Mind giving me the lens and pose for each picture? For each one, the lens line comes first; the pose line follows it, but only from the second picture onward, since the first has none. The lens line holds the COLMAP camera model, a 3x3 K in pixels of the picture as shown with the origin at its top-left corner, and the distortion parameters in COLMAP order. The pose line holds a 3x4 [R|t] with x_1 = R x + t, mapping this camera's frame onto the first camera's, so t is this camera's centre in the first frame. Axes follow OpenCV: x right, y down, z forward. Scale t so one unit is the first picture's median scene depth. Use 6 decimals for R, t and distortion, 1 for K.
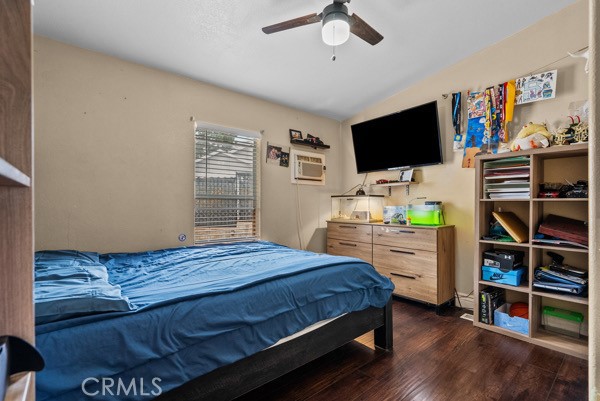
lens RADIAL K [[279.4, 0, 299.7], [0, 279.4, 203.0], [0, 0, 1]] dist [-0.005022, 0.002024]
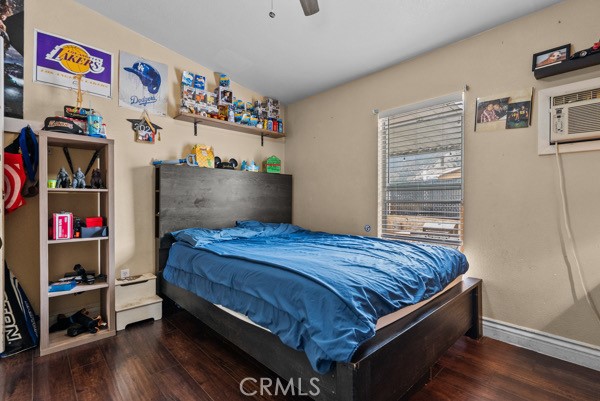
lens RADIAL K [[279.4, 0, 299.4], [0, 279.4, 201.5], [0, 0, 1]] dist [-0.005022, 0.002024]
pose [[0.059469, 0.000193, -0.998230, 0.478307], [0.006899, 0.999976, 0.000604, 0.014834], [0.998206, -0.006923, 0.059467, 0.519236]]
